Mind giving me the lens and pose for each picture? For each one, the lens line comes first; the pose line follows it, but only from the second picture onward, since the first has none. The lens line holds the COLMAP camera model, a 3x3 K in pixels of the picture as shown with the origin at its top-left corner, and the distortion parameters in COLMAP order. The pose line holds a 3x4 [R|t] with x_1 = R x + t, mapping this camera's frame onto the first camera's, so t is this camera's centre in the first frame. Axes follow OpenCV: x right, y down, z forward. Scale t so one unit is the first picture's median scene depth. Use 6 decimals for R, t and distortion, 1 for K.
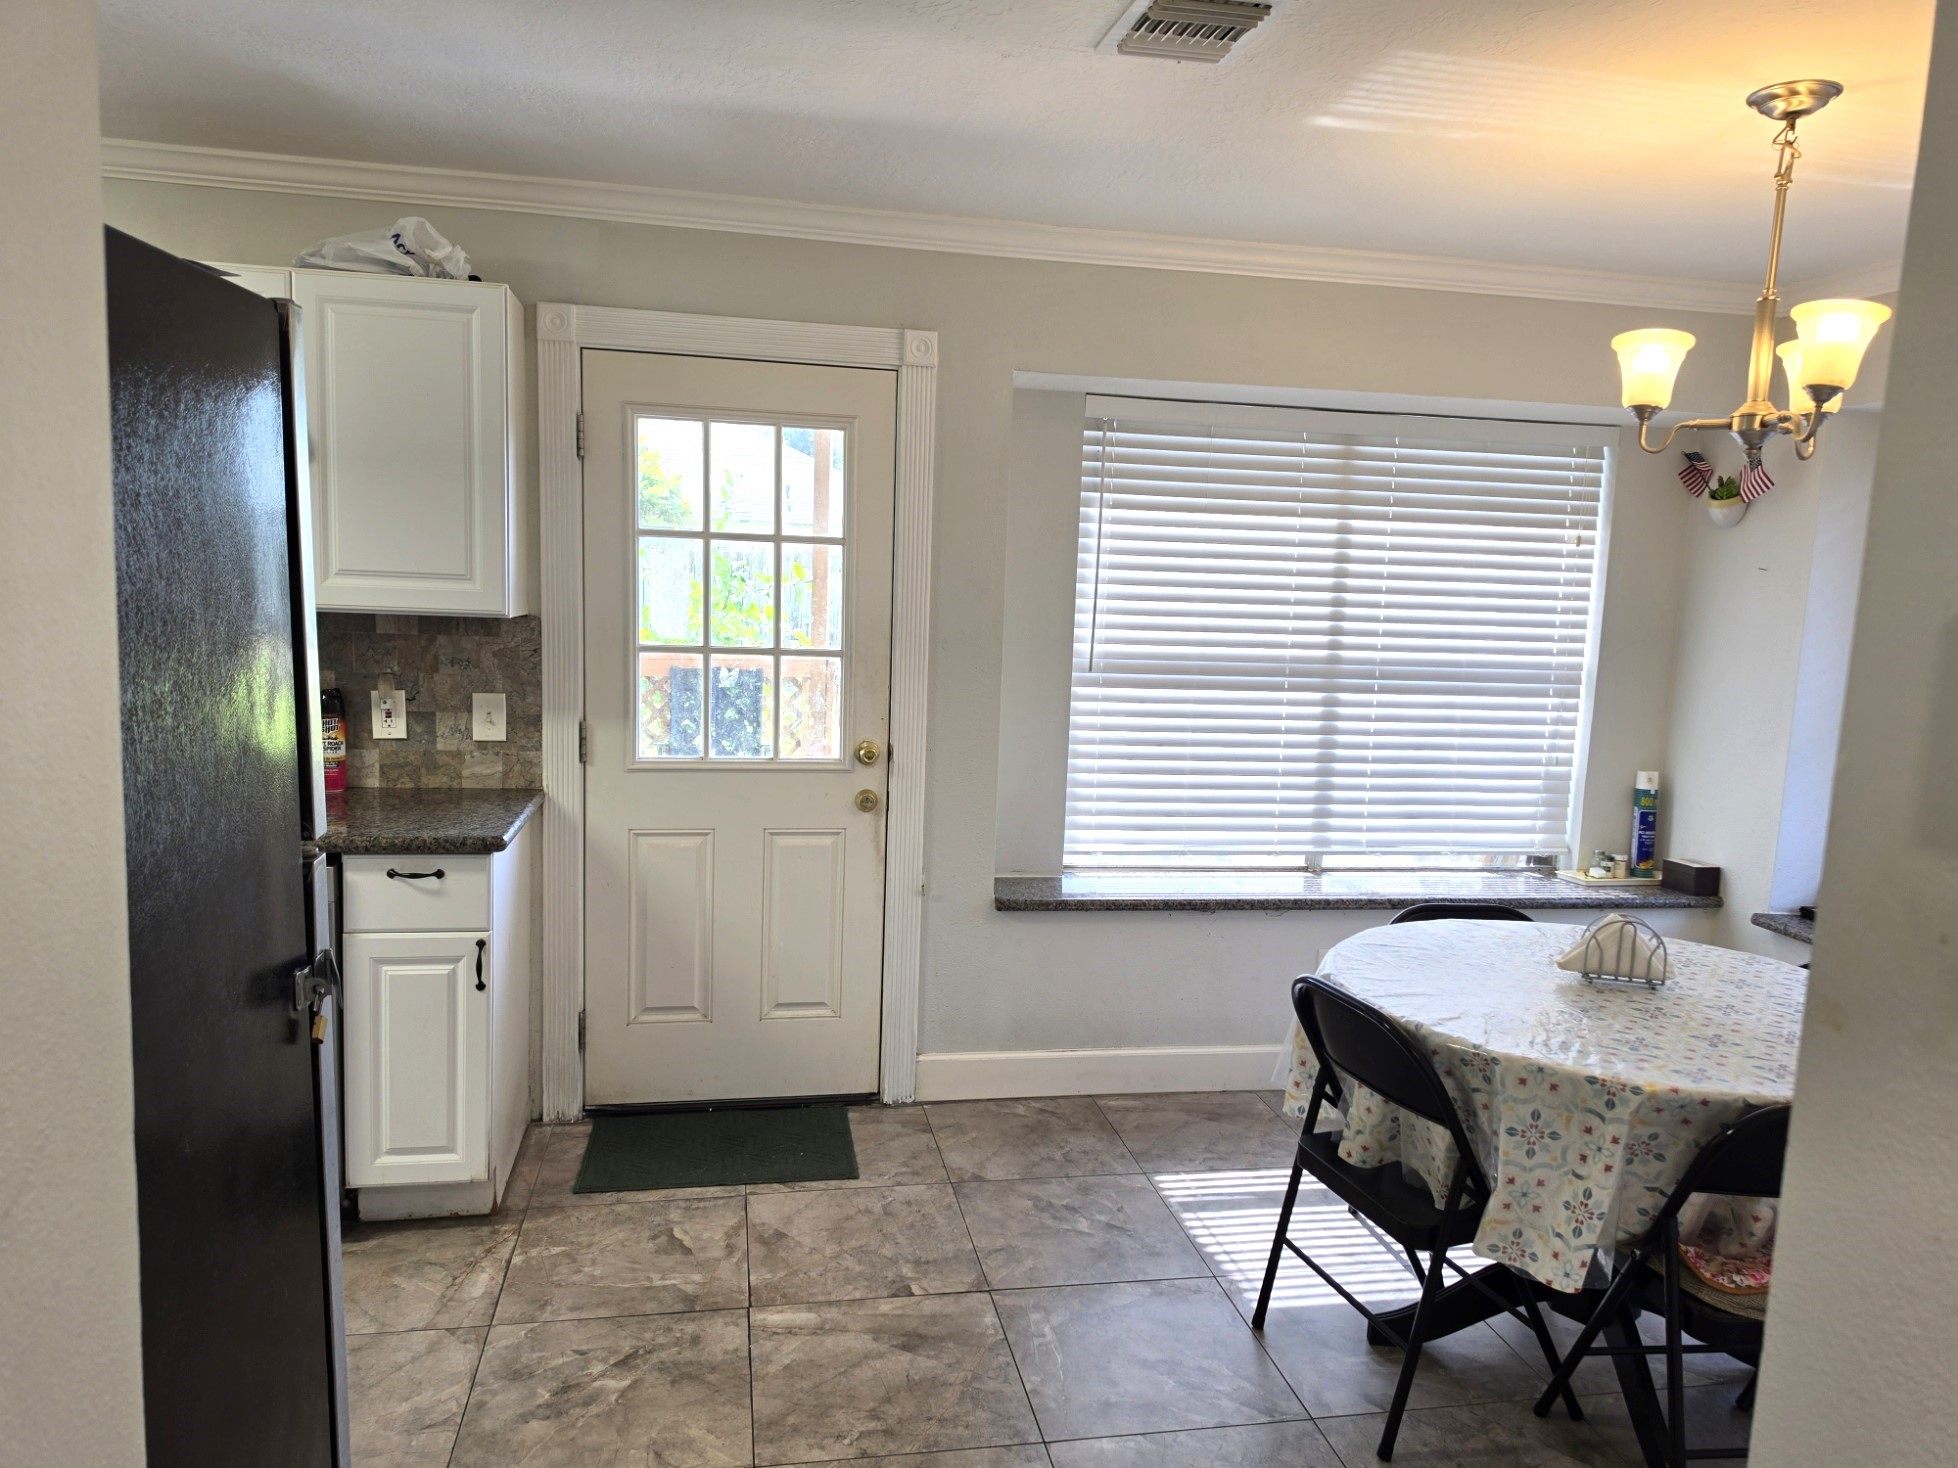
lens RADIAL K [[1355.9, 0, 977.8], [0, 1355.9, 730.7], [0, 0, 1]] dist [0.059379, -0.010100]
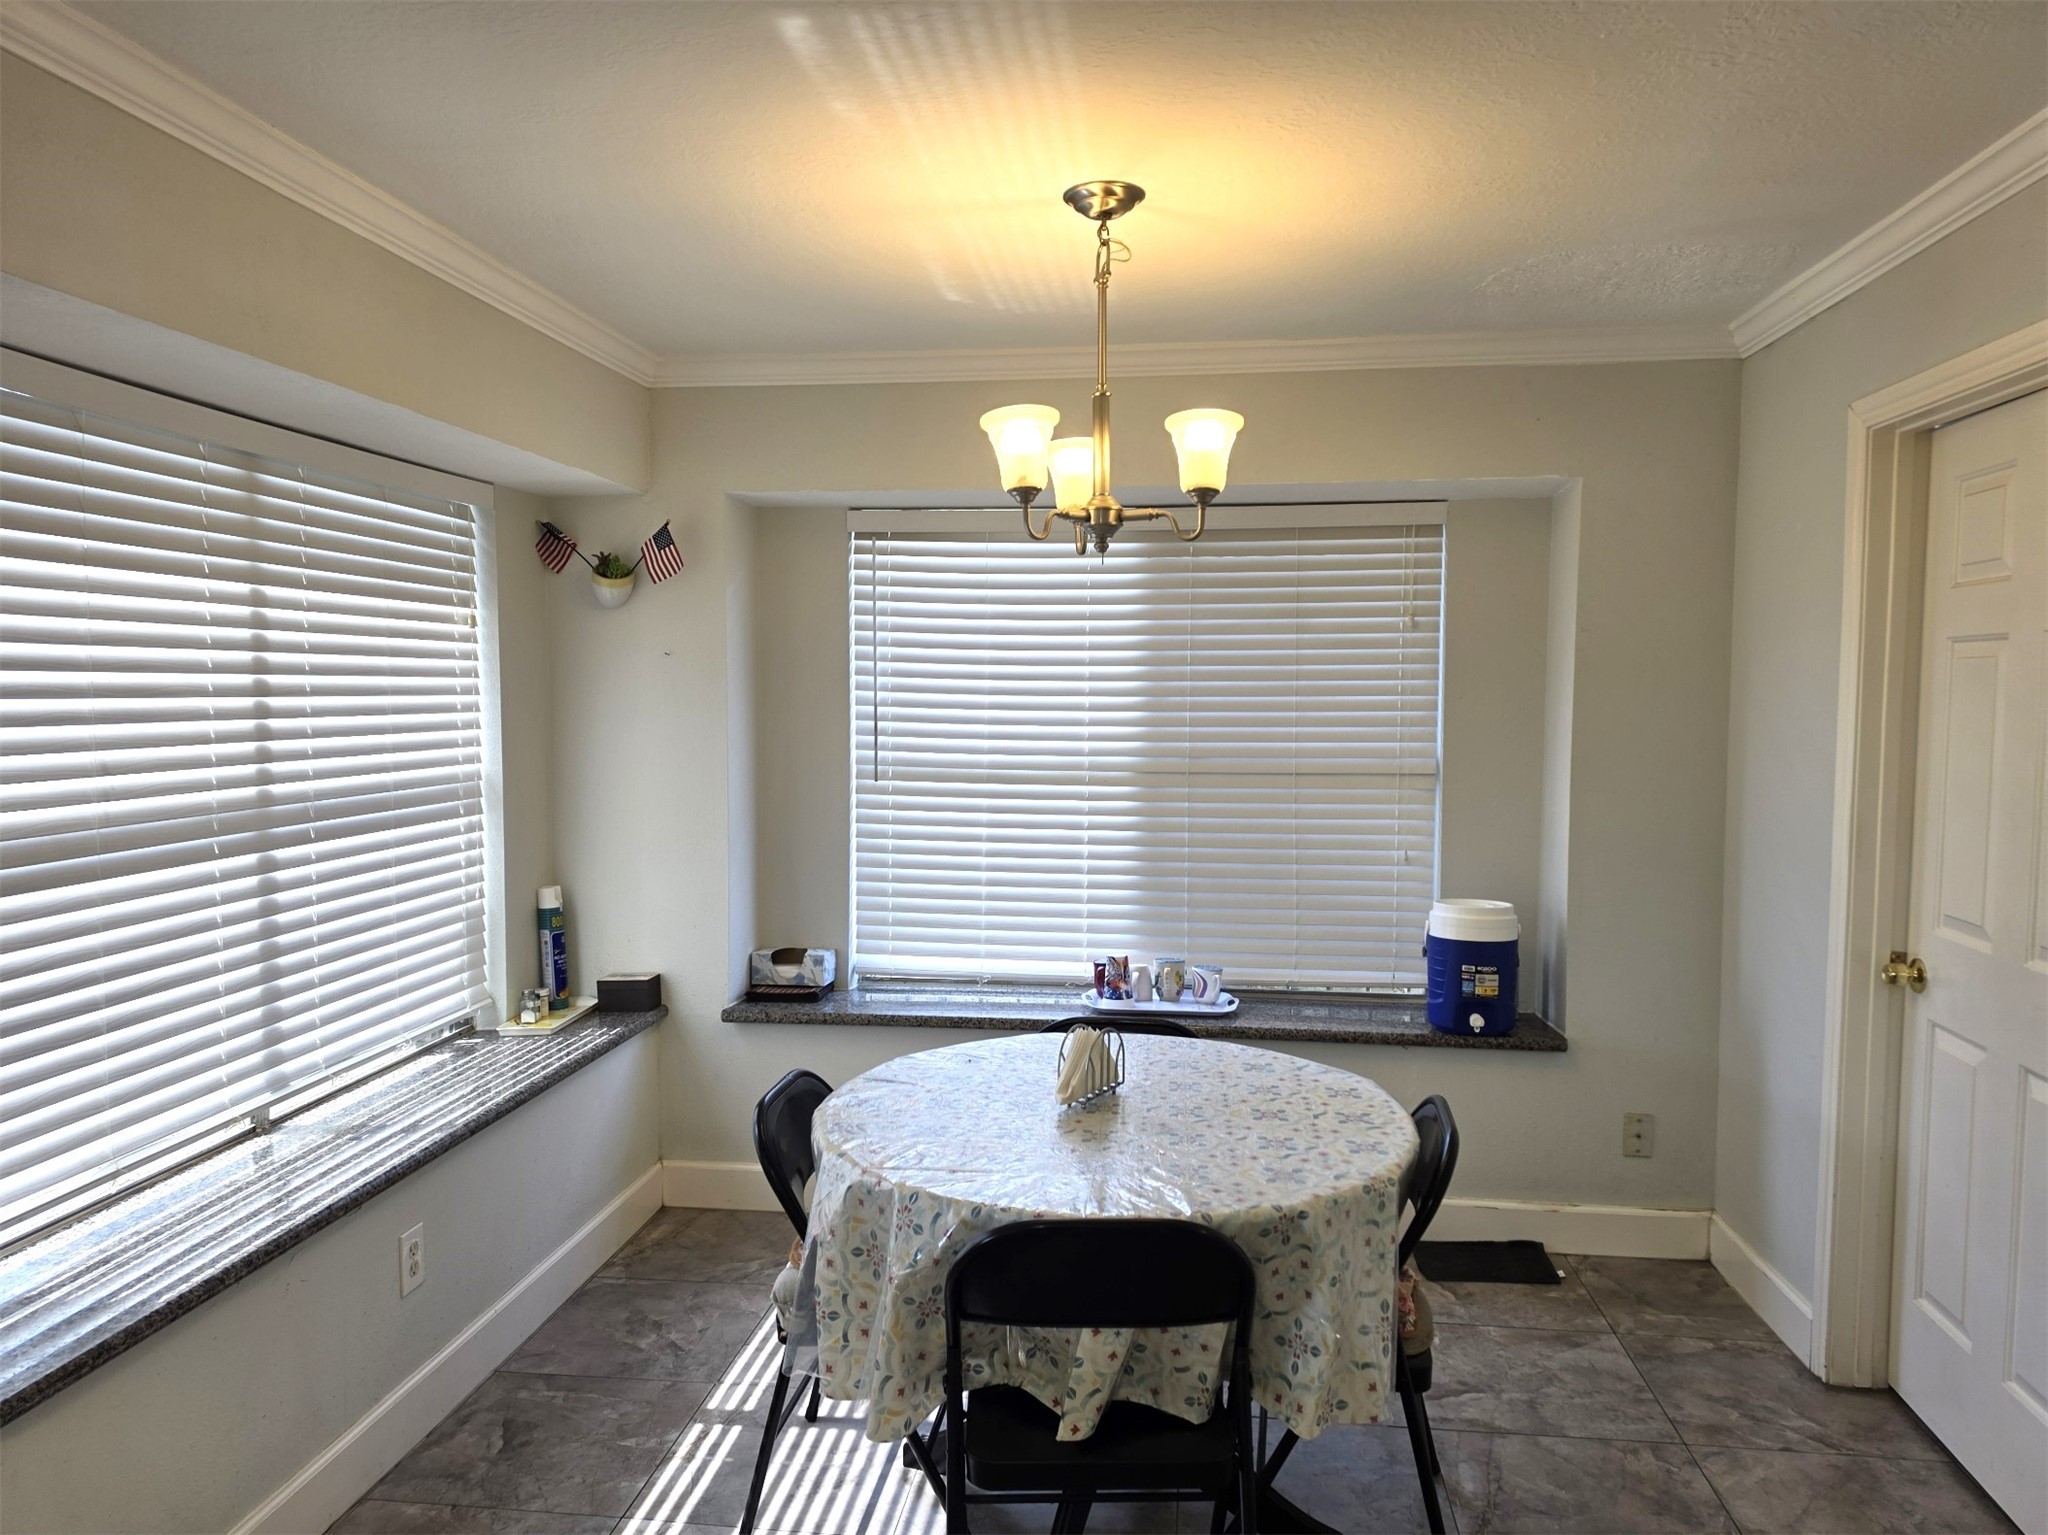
lens RADIAL K [[1418.3, 0, 1021.4], [0, 1418.3, 780.3], [0, 0, 1]] dist [0.059379, -0.010100]
pose [[0.308257, -0.102329, 0.945784, -0.273850], [0.121391, 0.990302, 0.067581, -0.063984], [-0.943526, 0.093977, 0.317689, 0.441717]]
